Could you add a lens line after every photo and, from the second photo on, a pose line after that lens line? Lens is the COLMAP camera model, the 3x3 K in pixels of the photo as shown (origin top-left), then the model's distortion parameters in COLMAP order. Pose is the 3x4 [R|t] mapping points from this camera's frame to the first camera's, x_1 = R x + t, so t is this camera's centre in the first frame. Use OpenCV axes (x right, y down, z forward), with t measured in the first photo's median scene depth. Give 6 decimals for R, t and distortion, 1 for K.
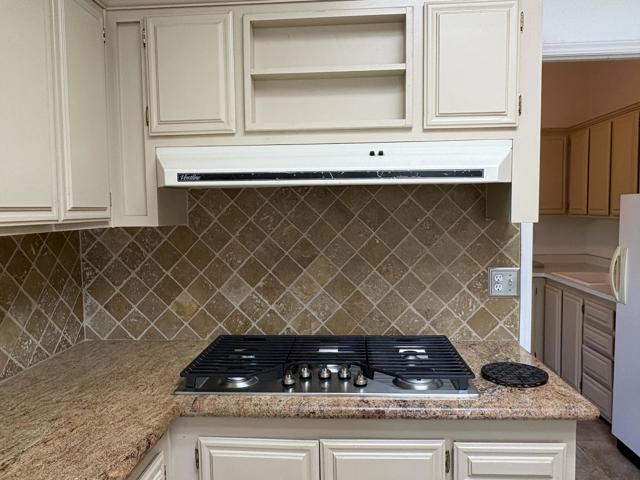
lens RADIAL K [[481.7, 0, 320.0], [0, 481.7, 240.0], [0, 0, 1]] dist [-0.003646, -0.000802]
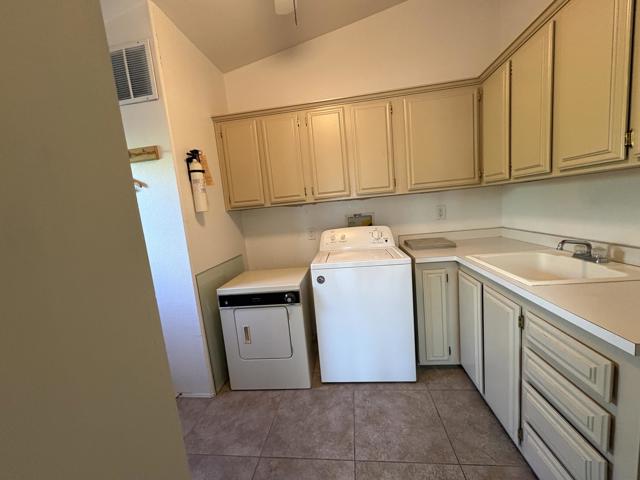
lens RADIAL K [[254.6, 0, 320.0], [0, 254.6, 240.0], [0, 0, 1]] dist [0.001359, 0.000081]
pose [[0.995178, -0.070603, -0.068093, 0.275264], [0.074464, 0.995654, 0.055938, 0.000008], [0.063847, -0.060738, 0.996110, 0.571547]]
